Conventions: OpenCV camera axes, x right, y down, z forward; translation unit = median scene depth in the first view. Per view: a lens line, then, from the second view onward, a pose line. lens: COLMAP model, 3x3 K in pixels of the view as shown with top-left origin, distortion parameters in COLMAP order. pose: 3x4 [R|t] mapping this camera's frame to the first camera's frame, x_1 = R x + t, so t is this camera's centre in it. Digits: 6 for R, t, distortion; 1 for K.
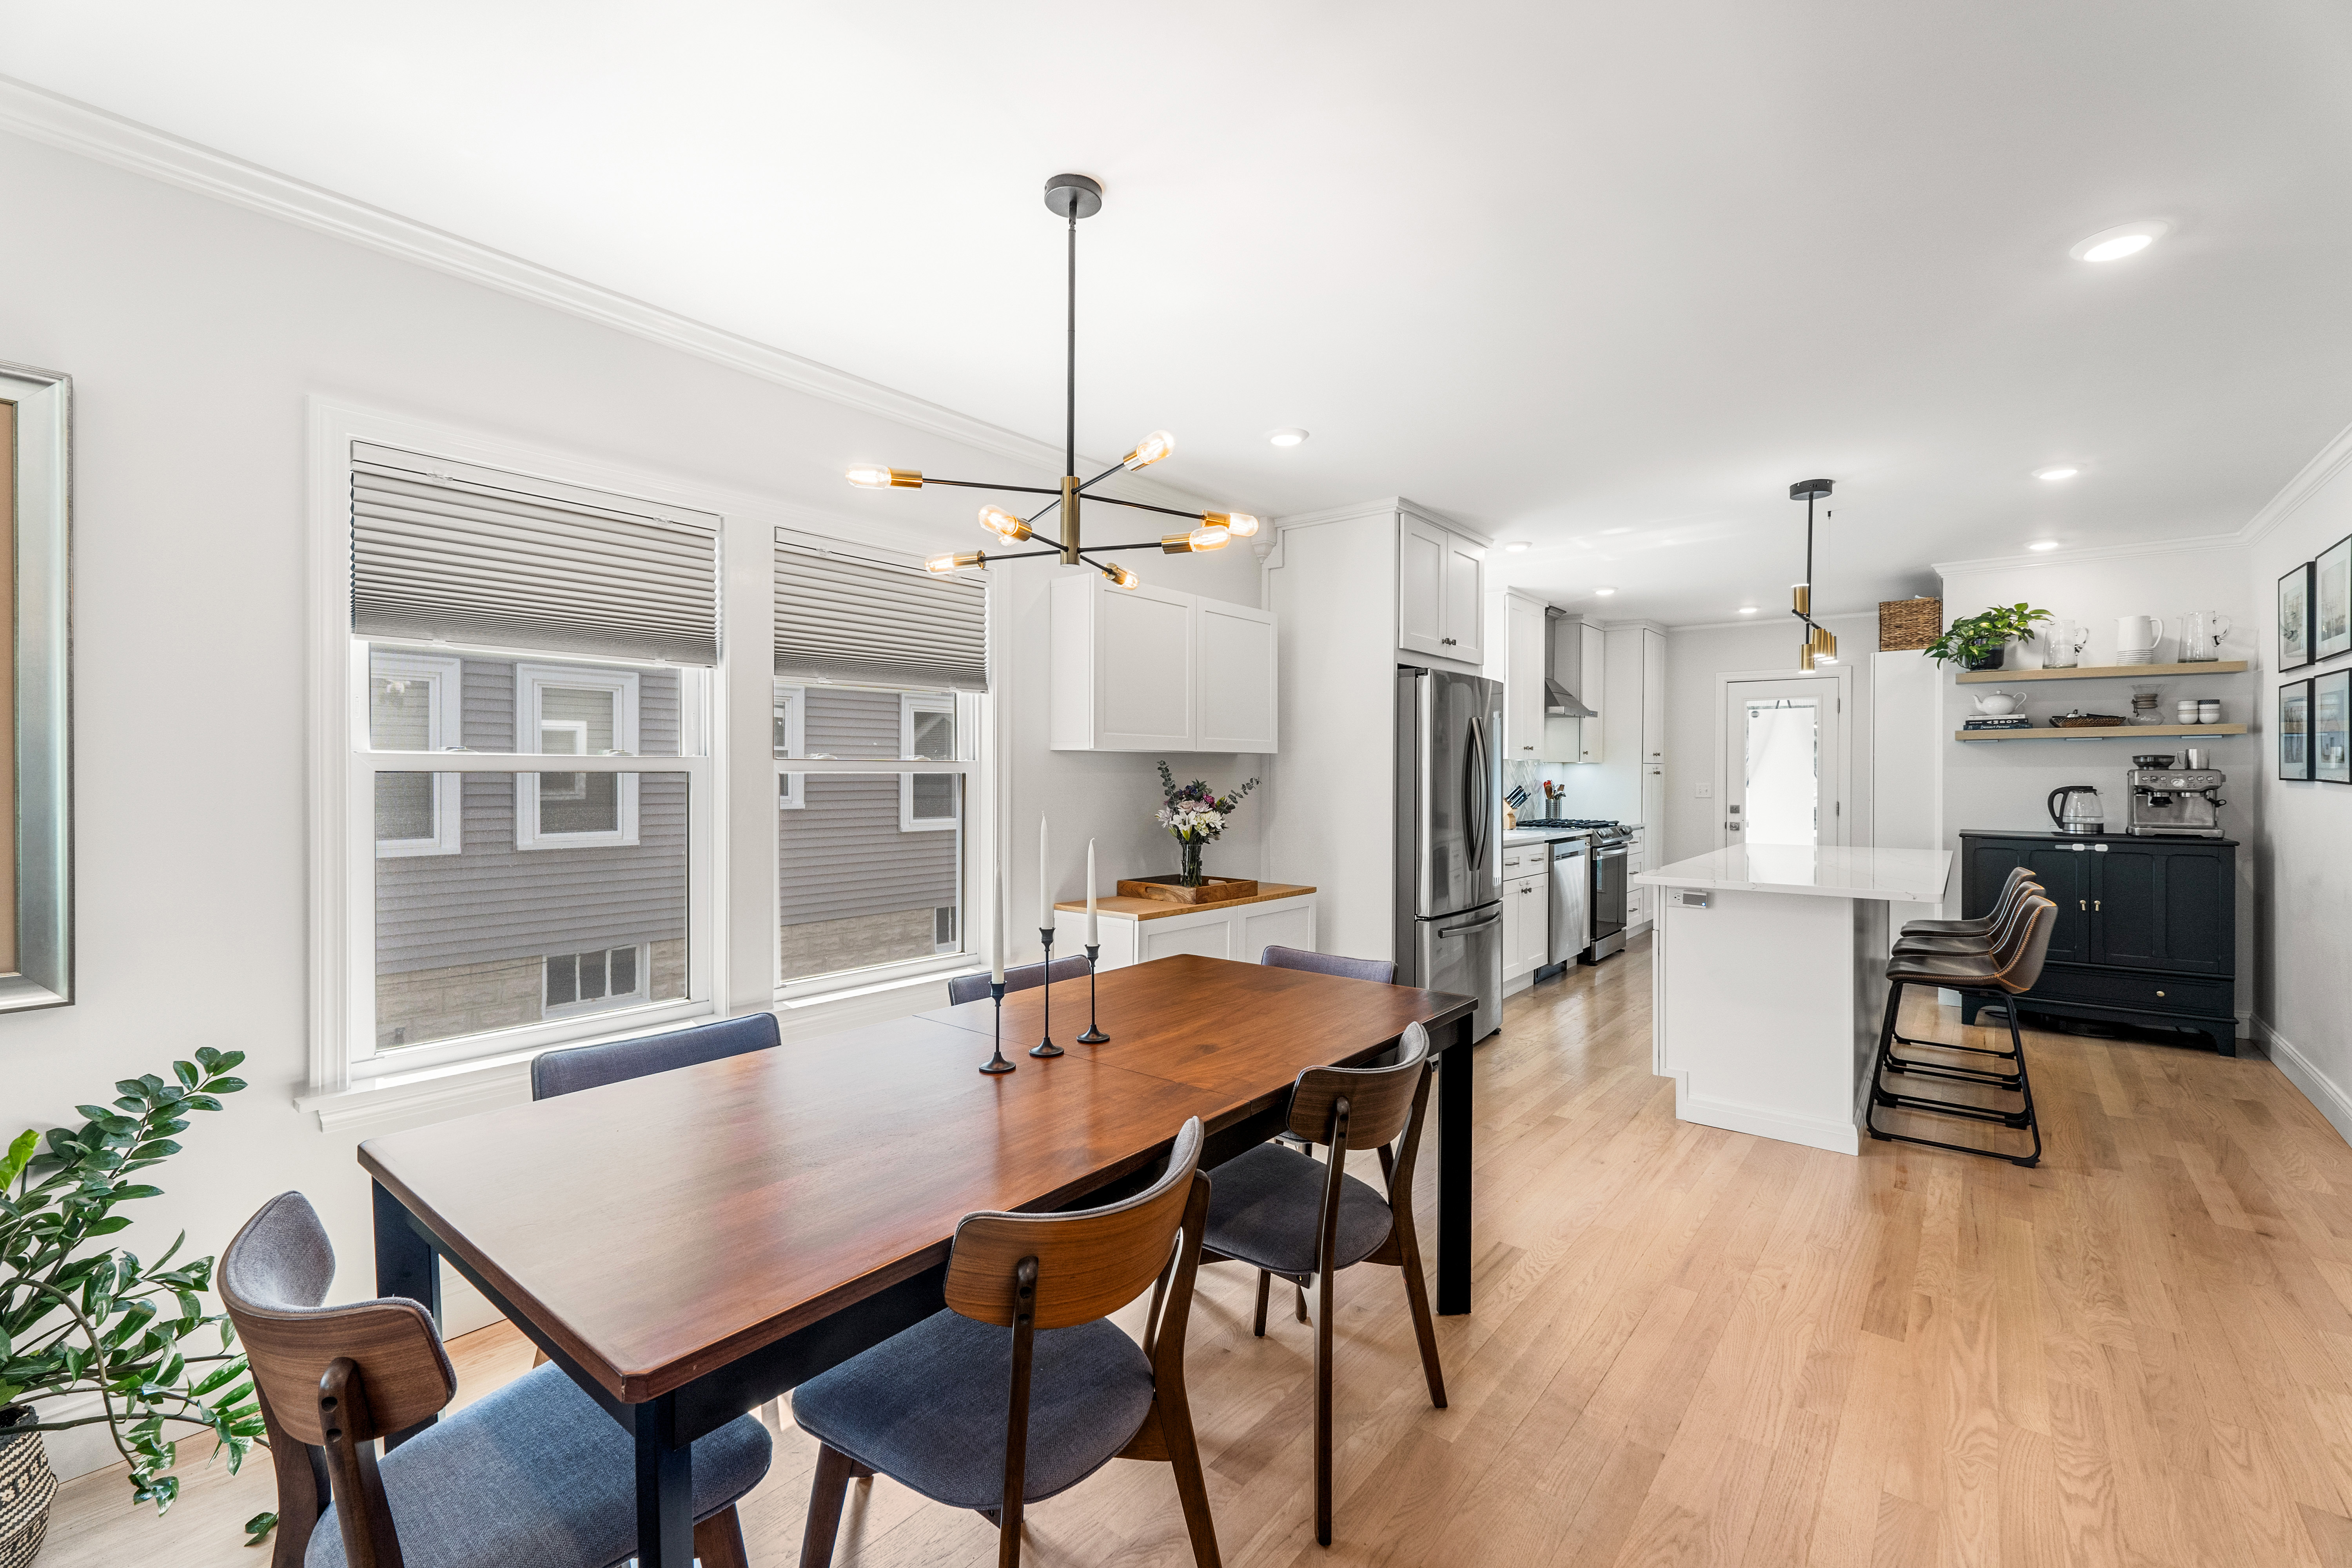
lens RADIAL K [[993.3, 0, 1176.0], [0, 993.3, 784.0], [0, 0, 1]] dist [0.006746, 0.000090]
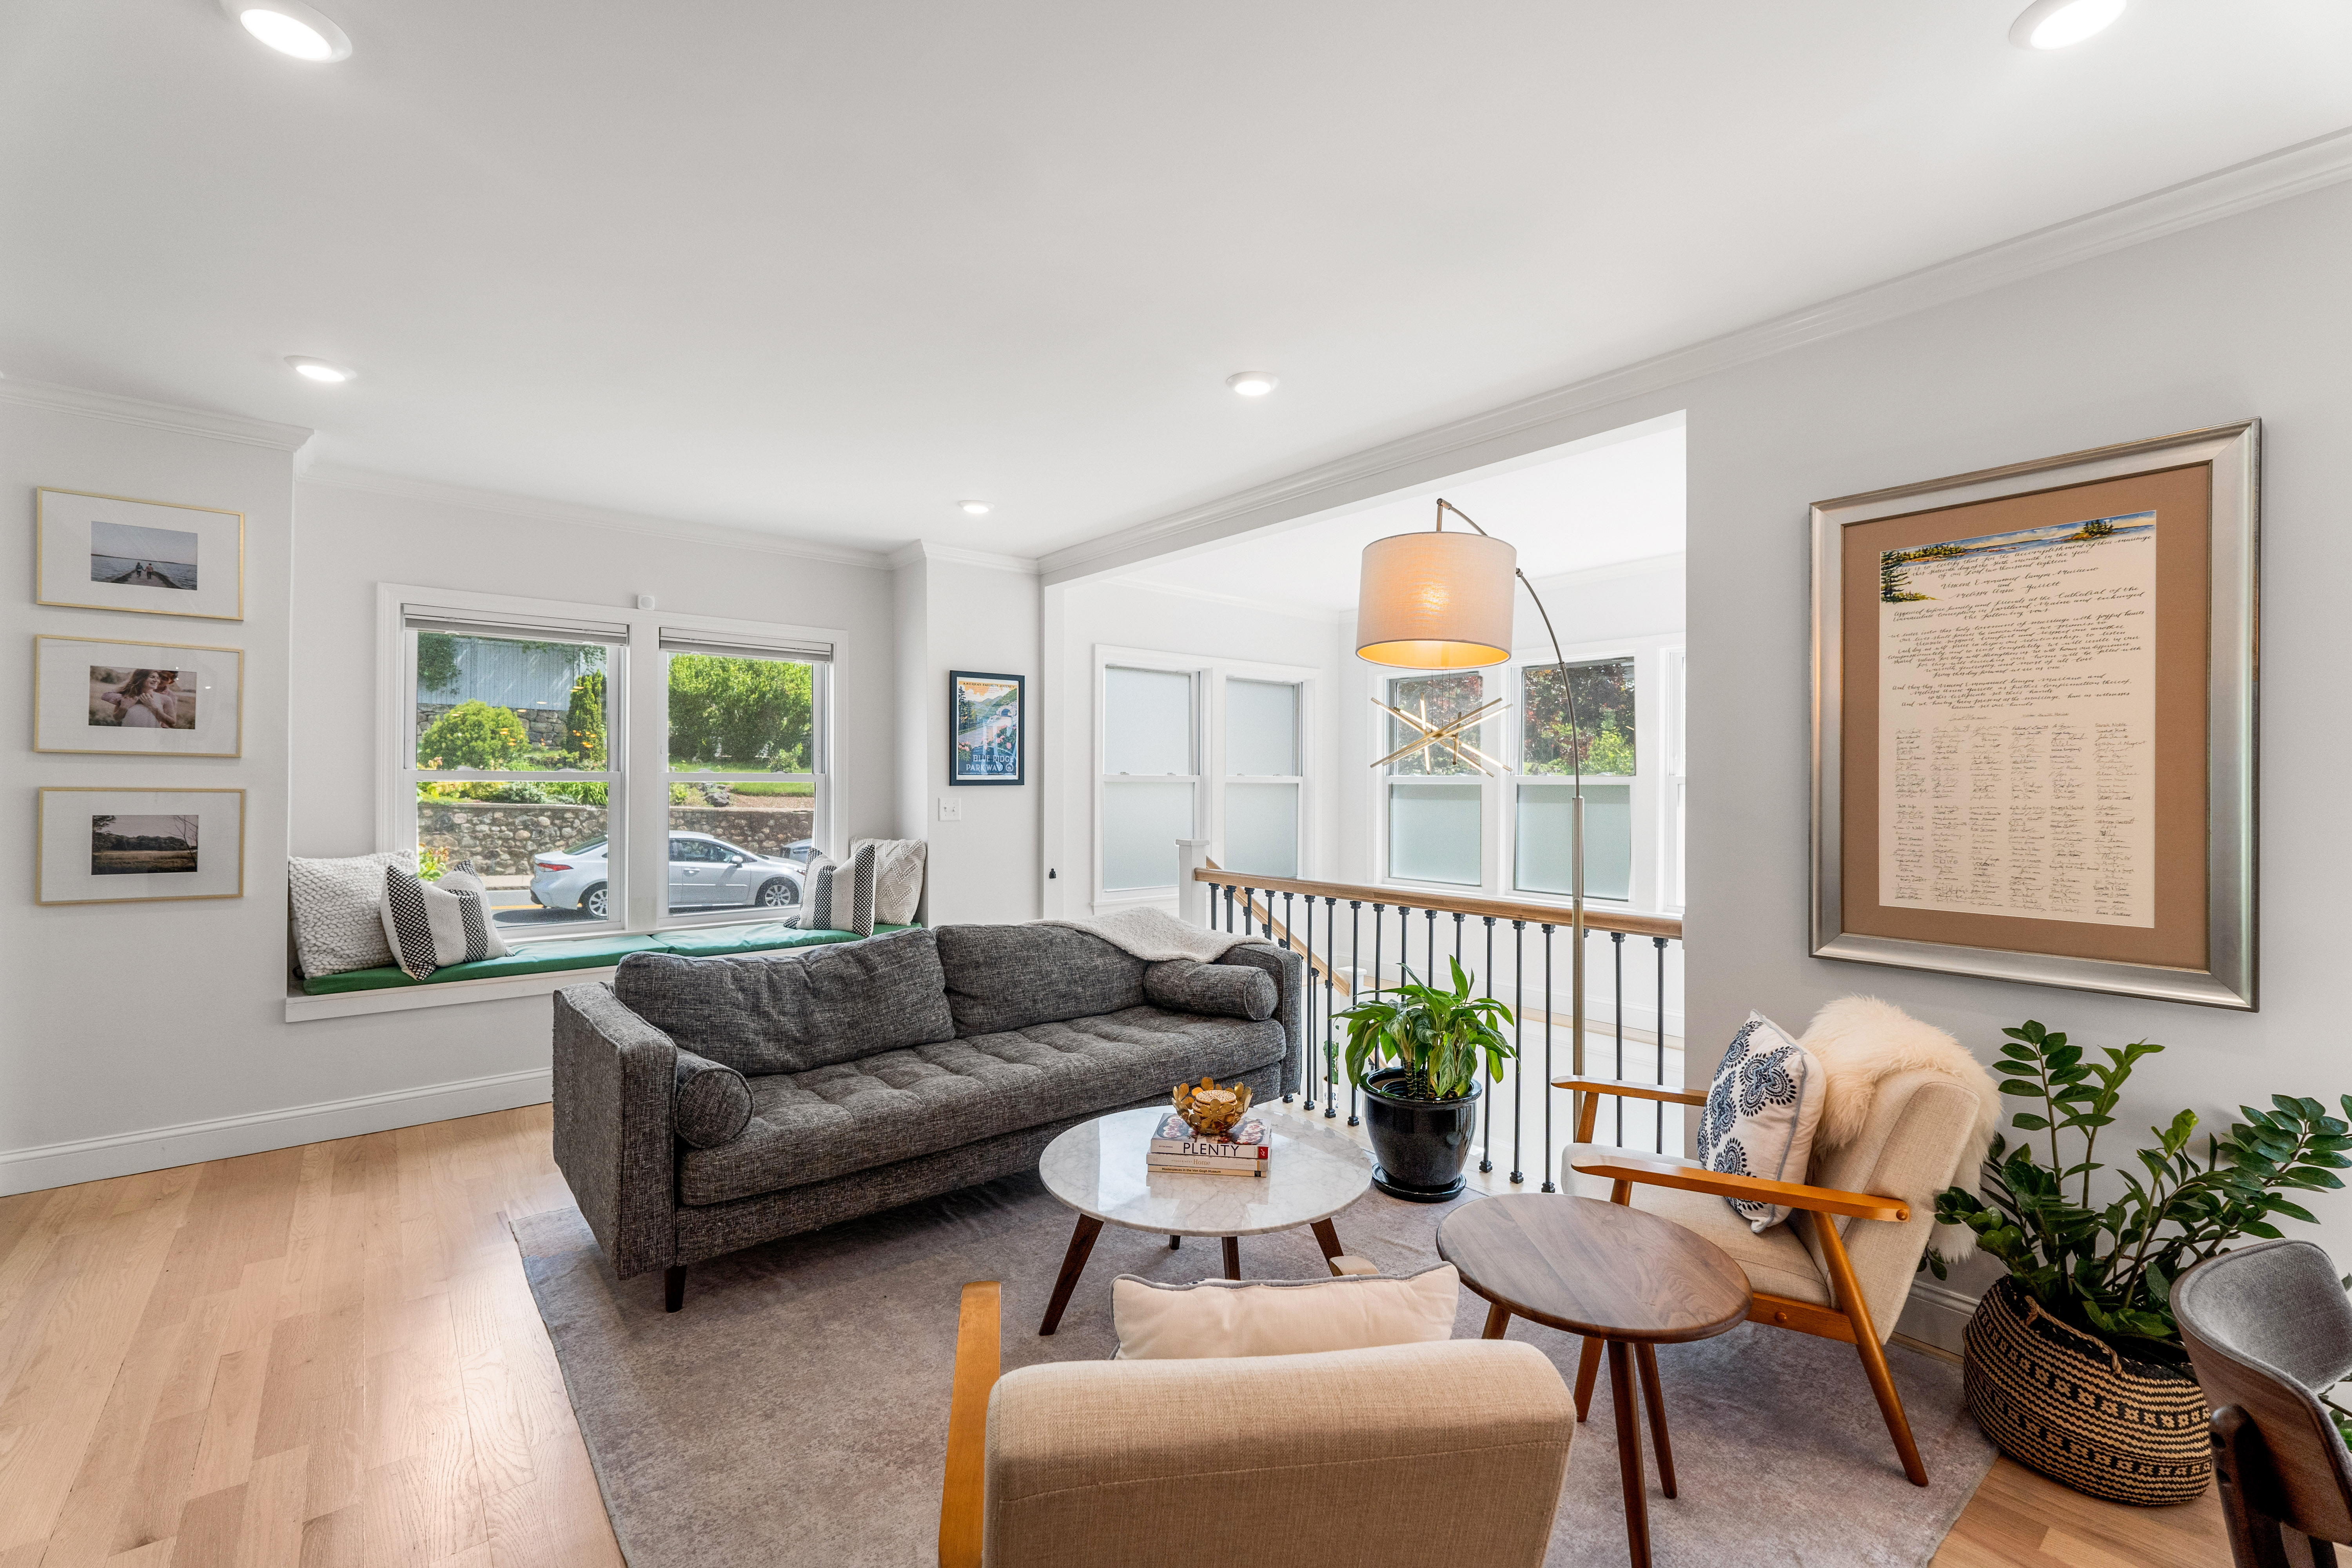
lens RADIAL K [[993.3, 0, 1176.0], [0, 993.3, 784.0], [0, 0, 1]] dist [0.006746, 0.000090]
pose [[-0.208085, -0.002796, -0.978107, 0.056481], [-0.013196, 0.999913, -0.000050, -0.001505], [0.978022, 0.012897, -0.208104, 0.035024]]
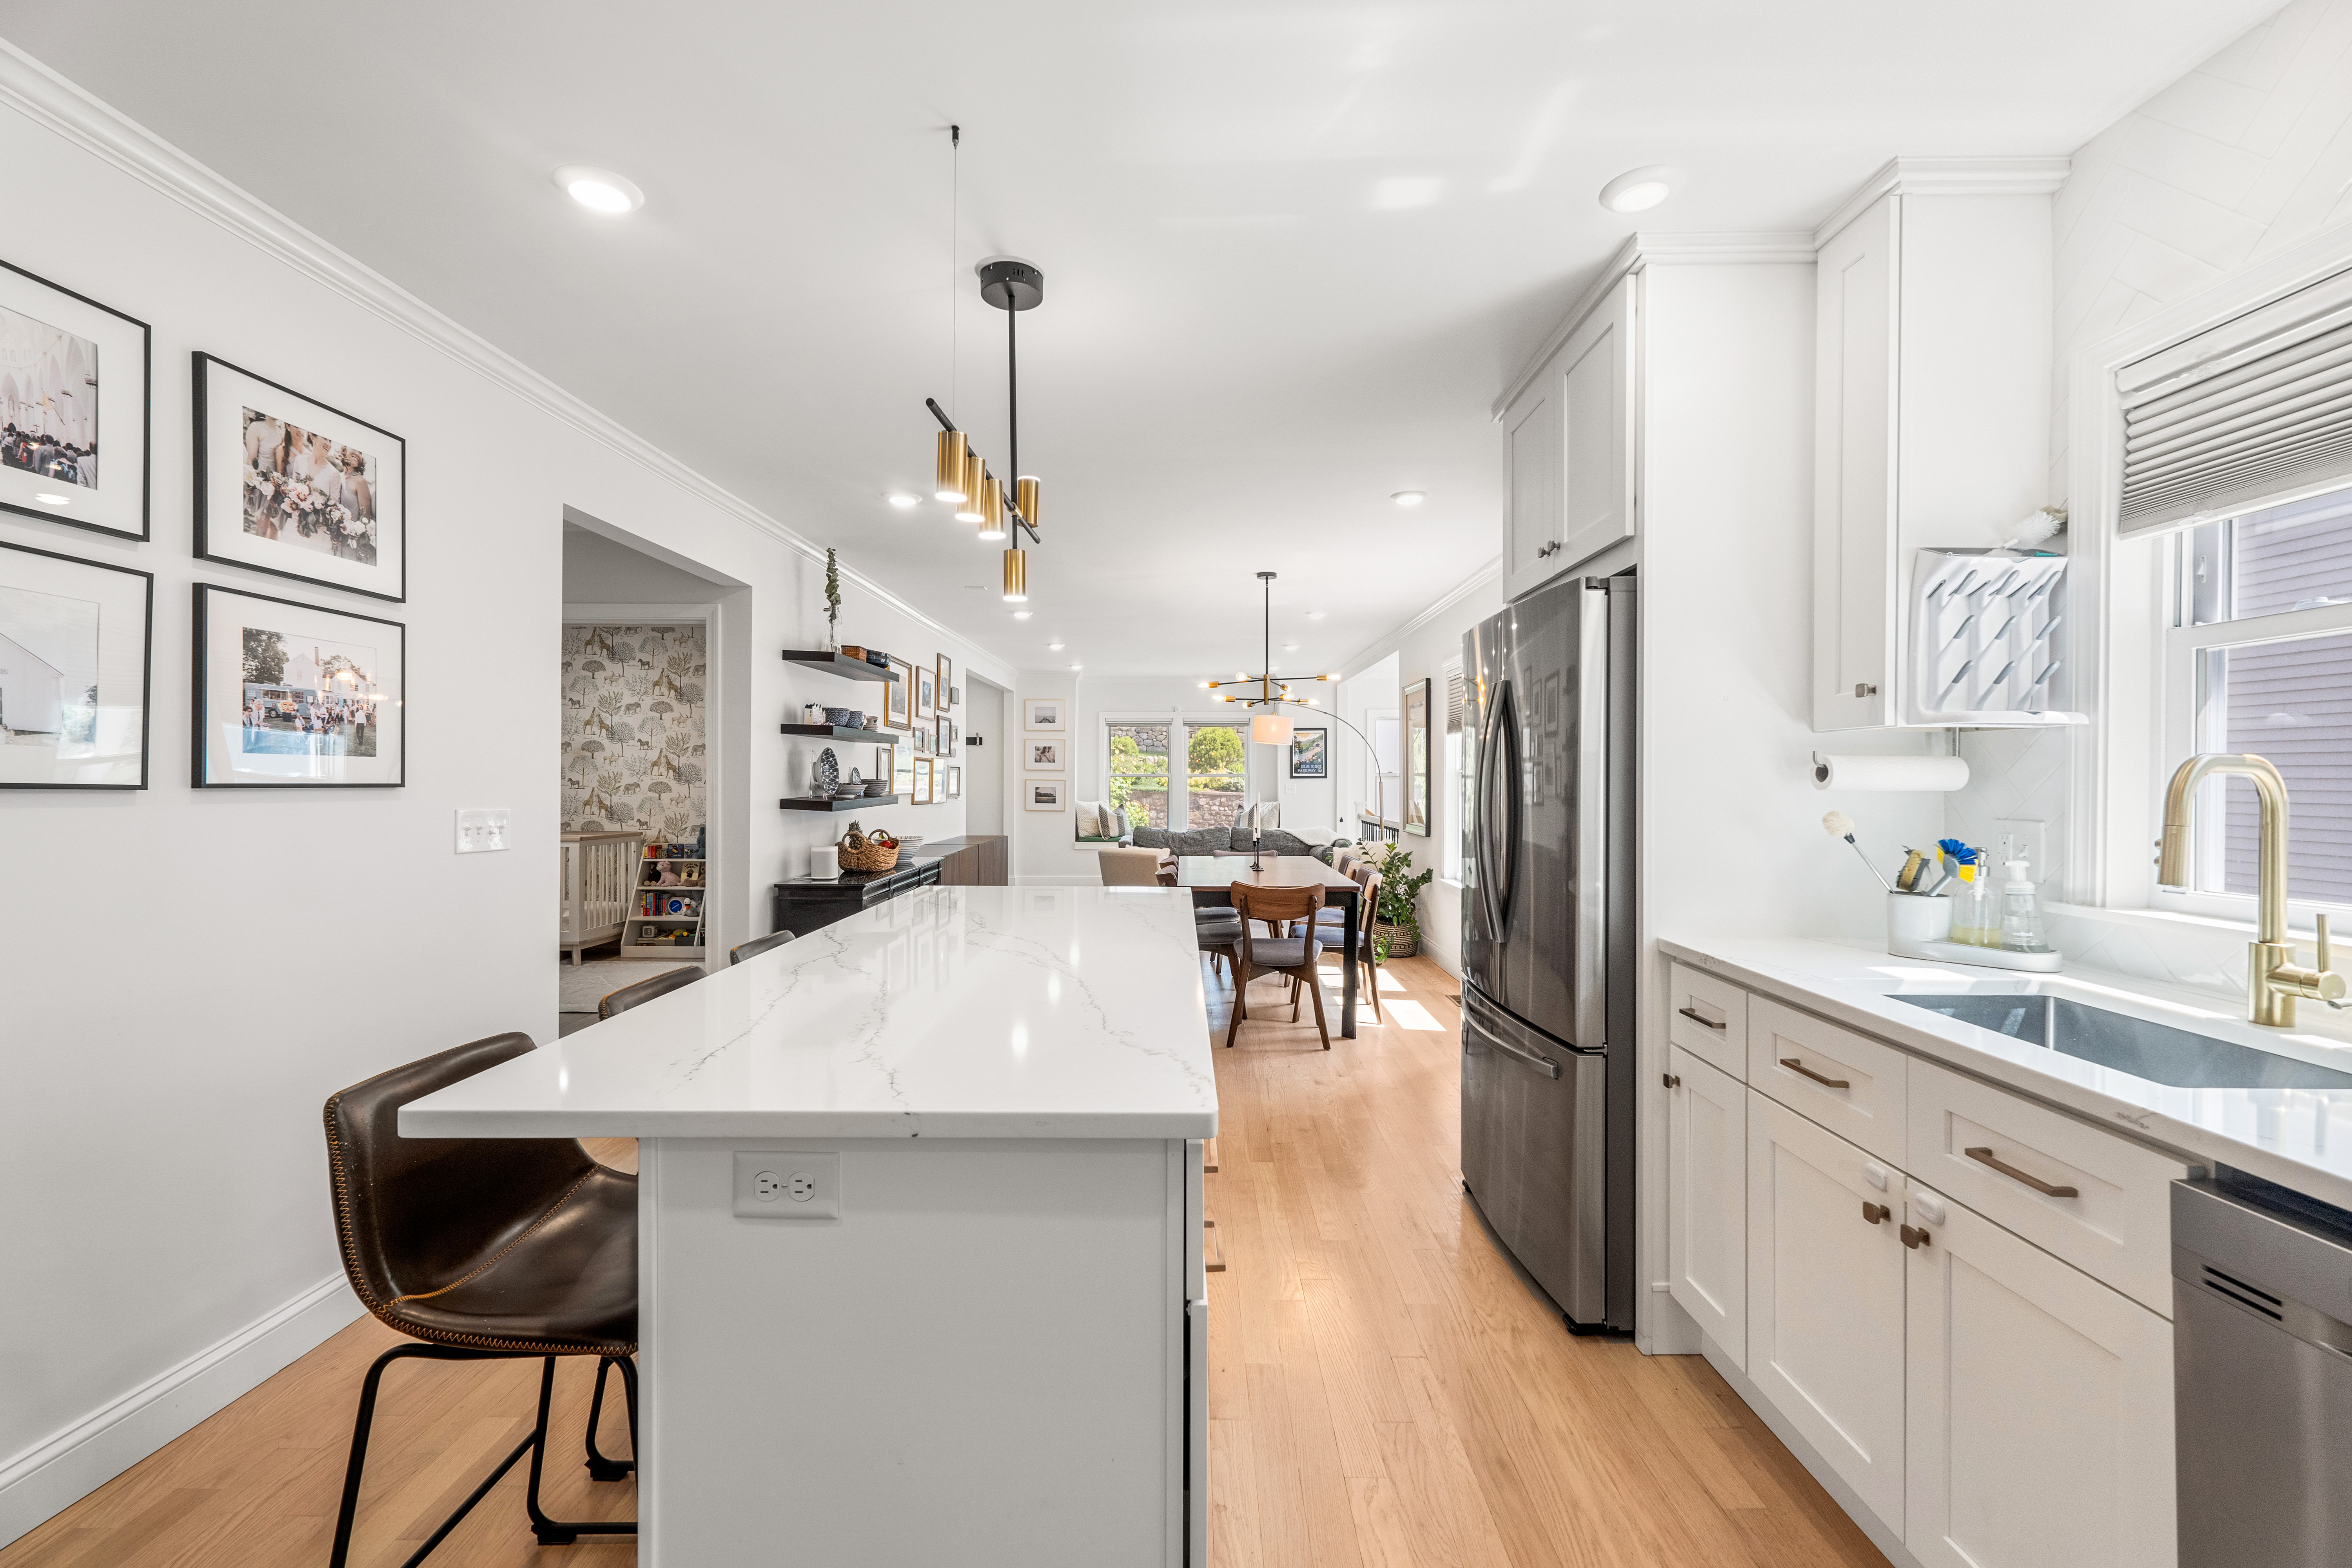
lens RADIAL K [[993.3, 0, 1176.0], [0, 993.3, 784.0], [0, 0, 1]] dist [0.006746, 0.000090]
pose [[-0.785008, 0.001878, -0.619482, 0.734458], [-0.007223, 0.999900, 0.012184, -0.010186], [0.619443, 0.014039, -0.784916, 1.214389]]
